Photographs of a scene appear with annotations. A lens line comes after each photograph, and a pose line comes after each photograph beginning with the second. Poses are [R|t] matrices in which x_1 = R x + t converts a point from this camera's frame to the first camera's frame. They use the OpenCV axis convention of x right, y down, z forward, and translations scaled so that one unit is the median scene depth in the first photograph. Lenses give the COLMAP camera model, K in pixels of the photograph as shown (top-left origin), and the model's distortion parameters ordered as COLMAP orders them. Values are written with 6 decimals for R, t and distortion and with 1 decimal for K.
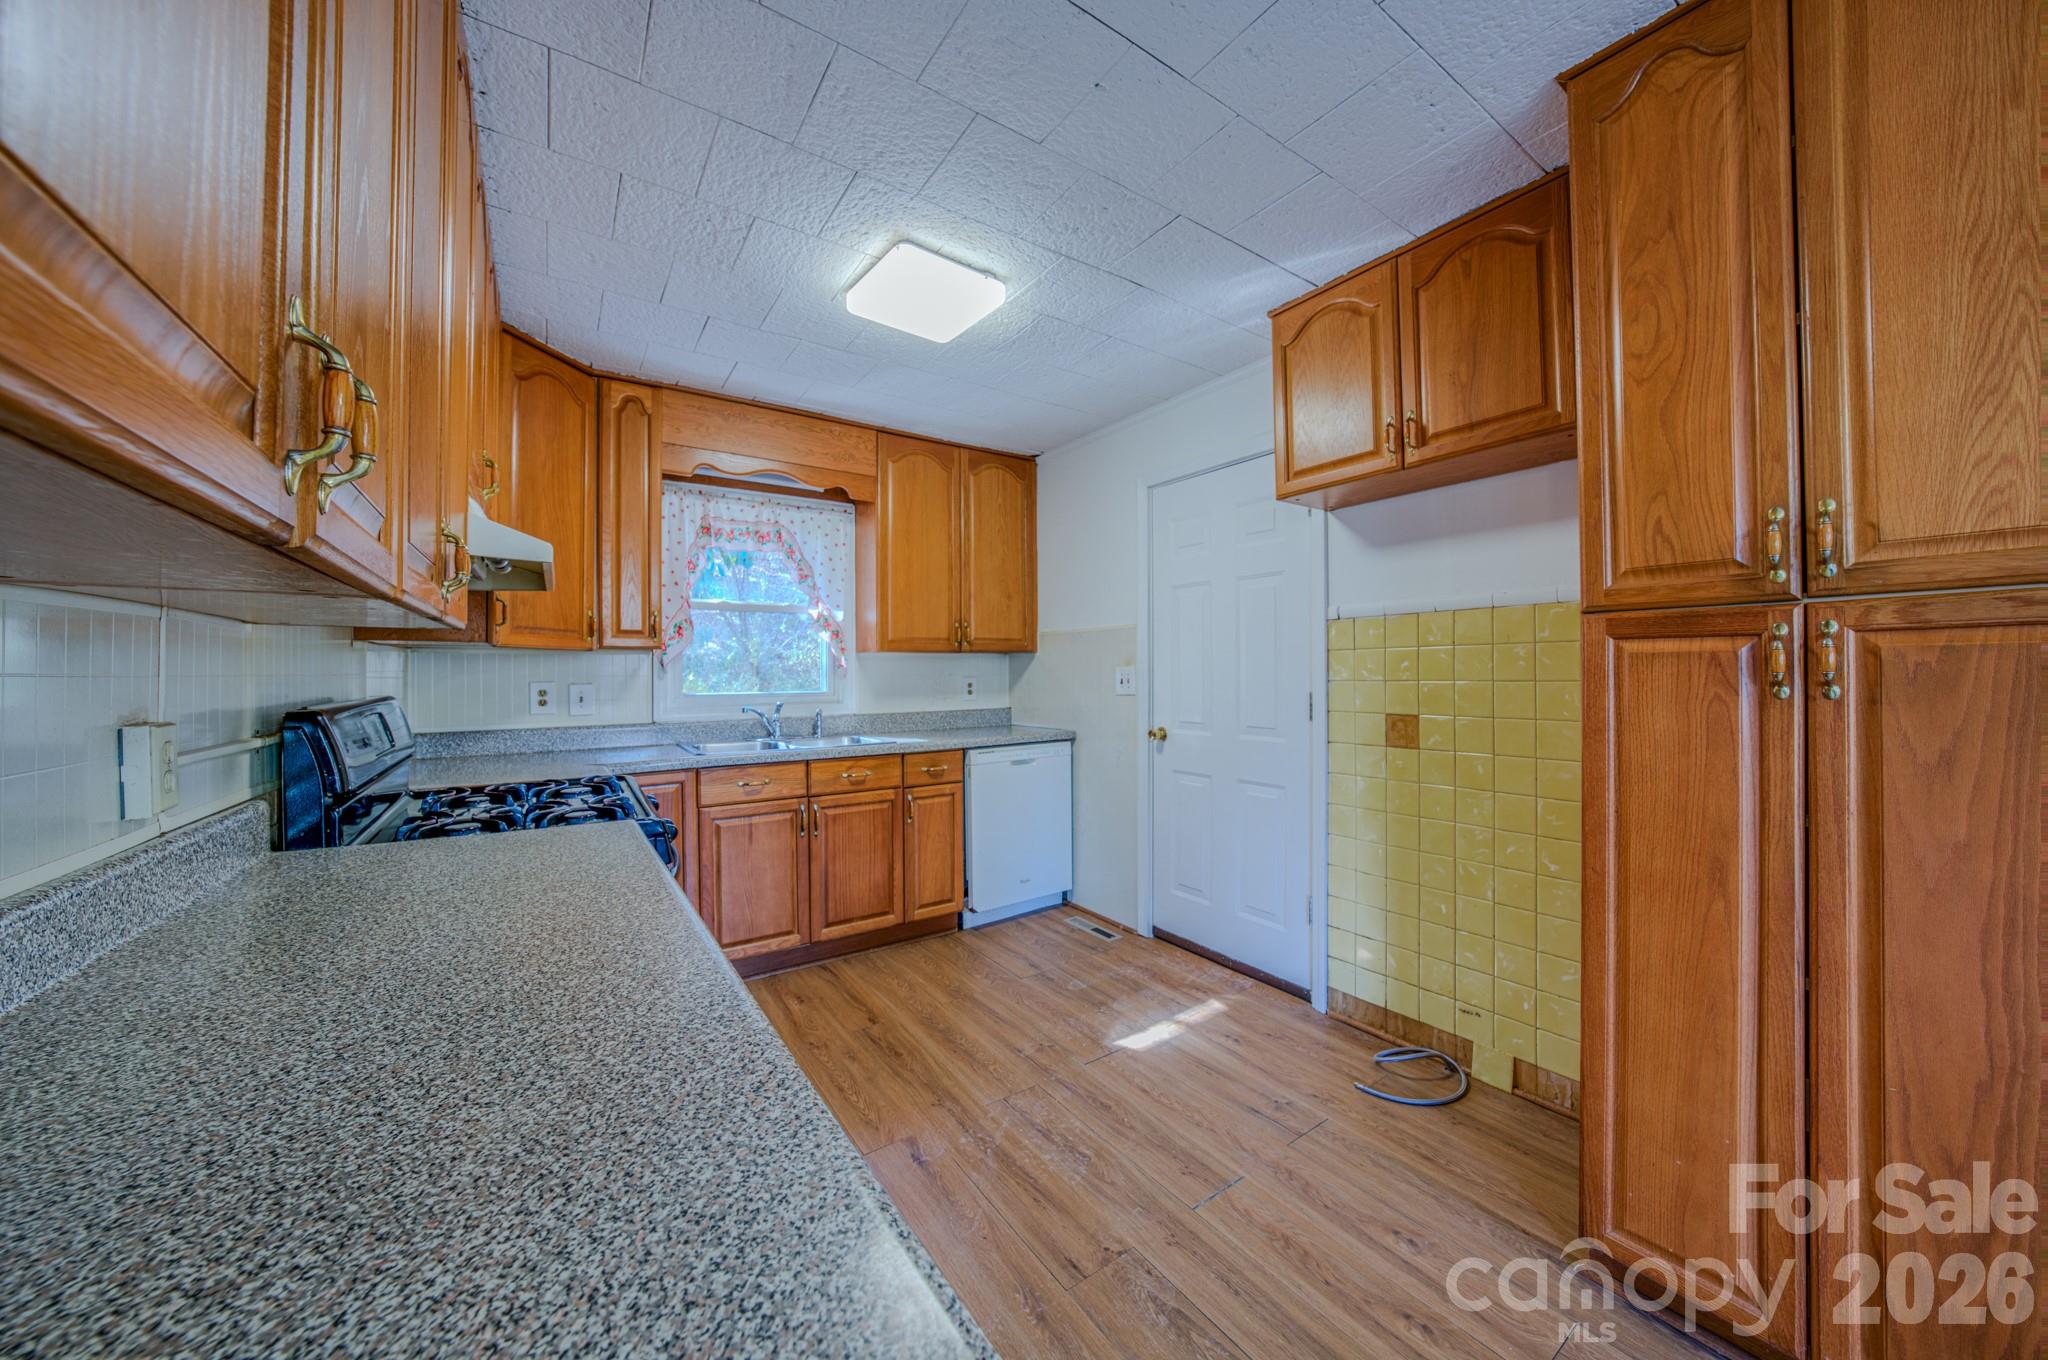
lens RADIAL K [[704.9, 0, 1026.2], [0, 704.9, 670.0], [0, 0, 1]] dist [-0.029100, 0.006327]
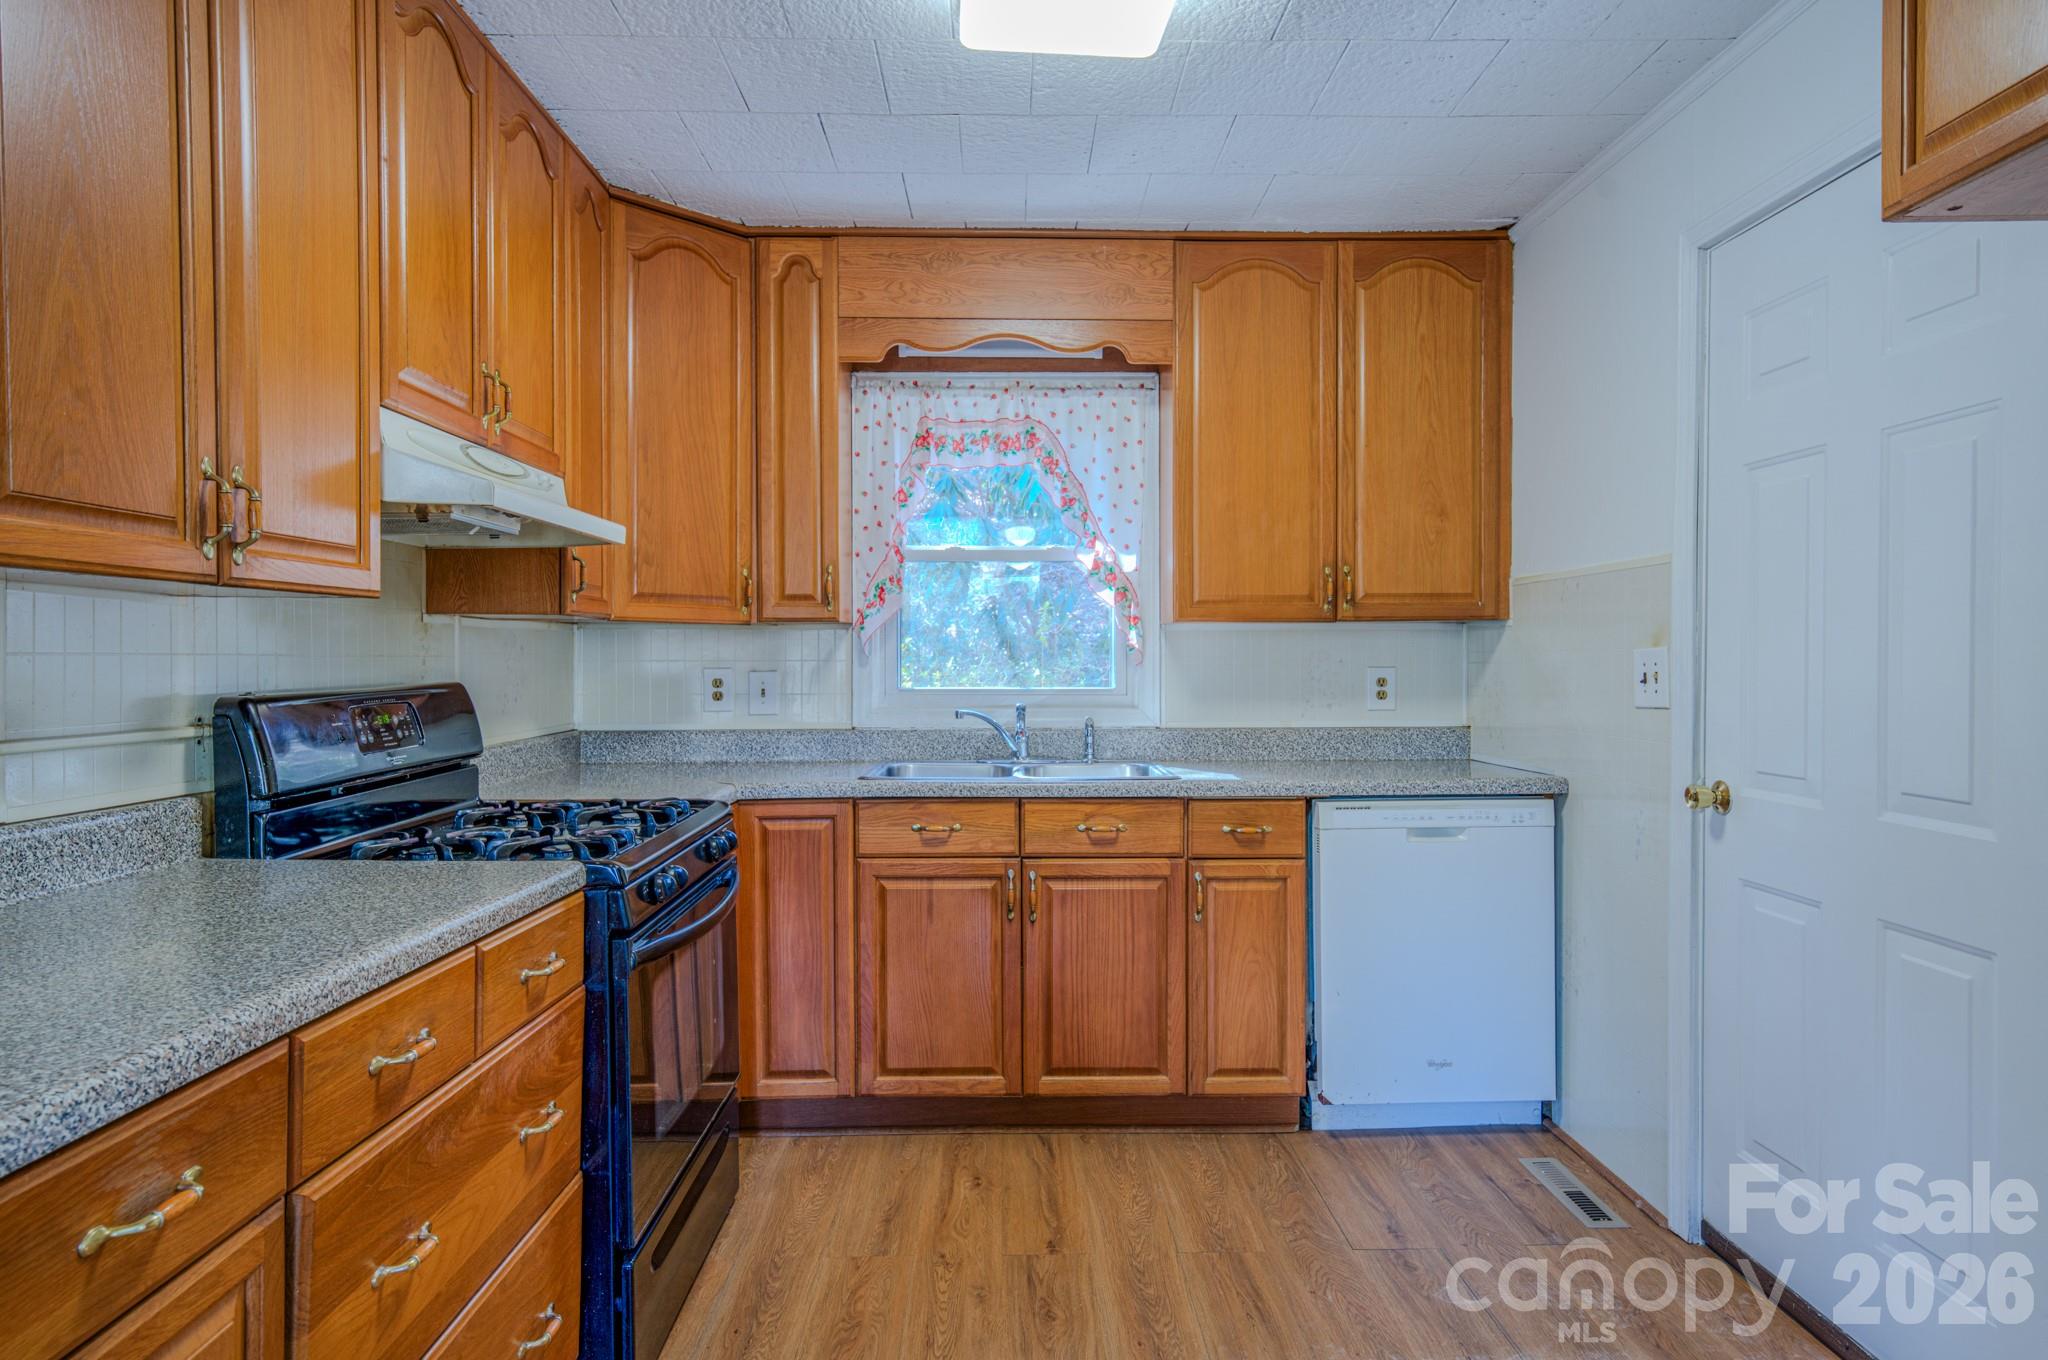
lens RADIAL K [[1171.3, 0, 1018.8], [0, 1171.3, 669.3], [0, 0, 1]] dist [0.017303, -0.000003]
pose [[0.834603, 0.010130, -0.550759, 0.231793], [-0.003084, 0.999901, 0.013717, 0.000578], [0.550844, -0.009749, 0.834551, 0.125357]]
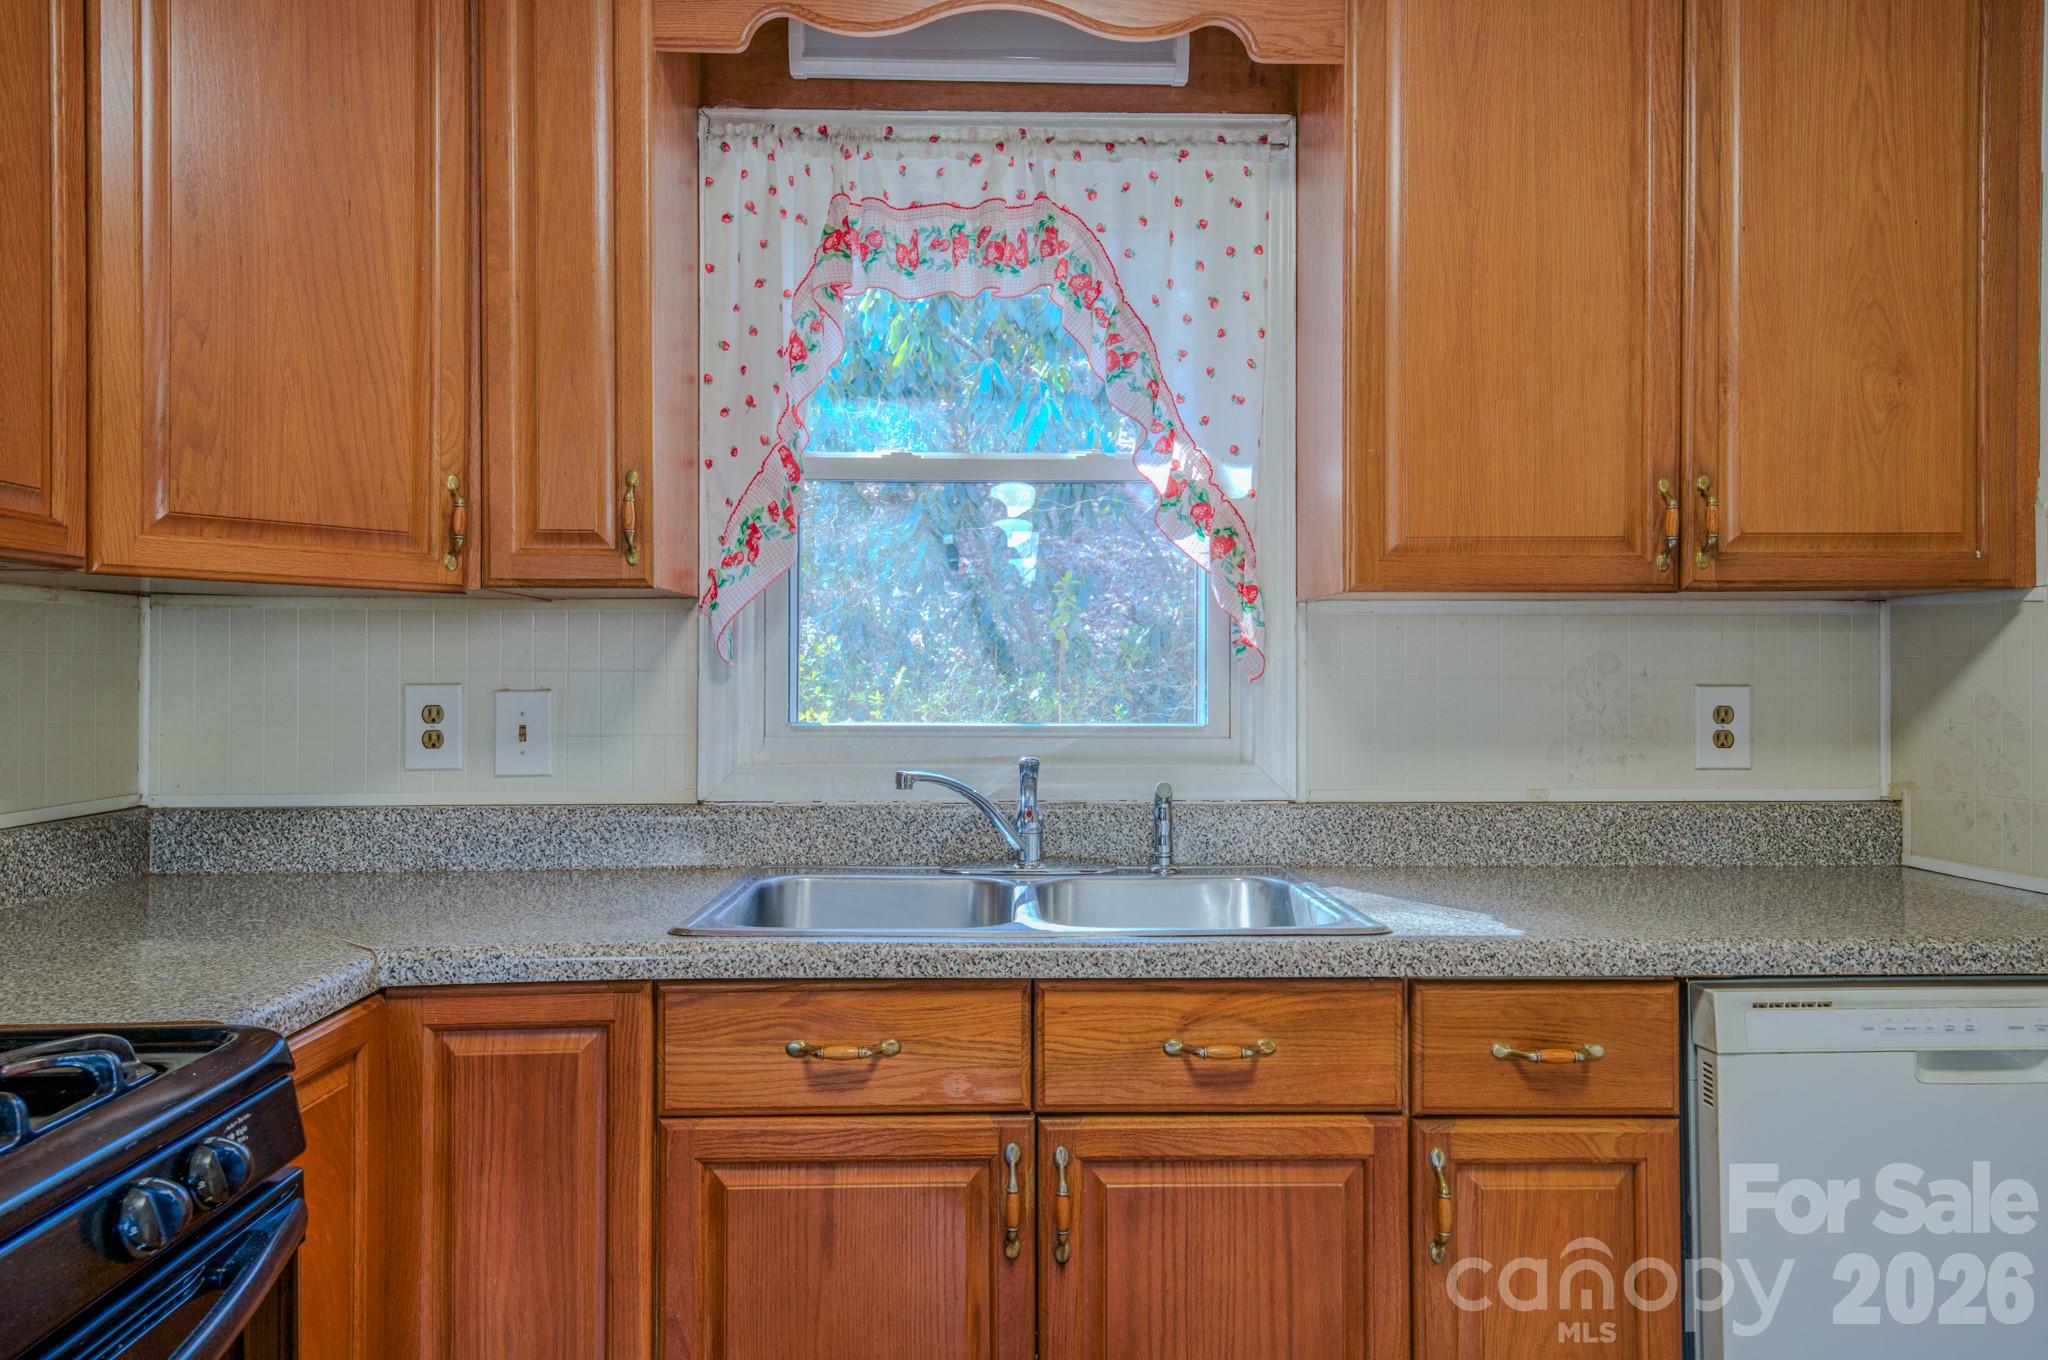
lens RADIAL K [[1342.0, 0, 1022.5], [0, 1342.0, 672.2], [0, 0, 1]] dist [0.034810, 0.000530]
pose [[0.841843, 0.004446, -0.539705, -0.029944], [-0.005199, 0.999986, 0.000128, 0.008050], [0.539698, 0.002698, 0.841854, 0.504818]]
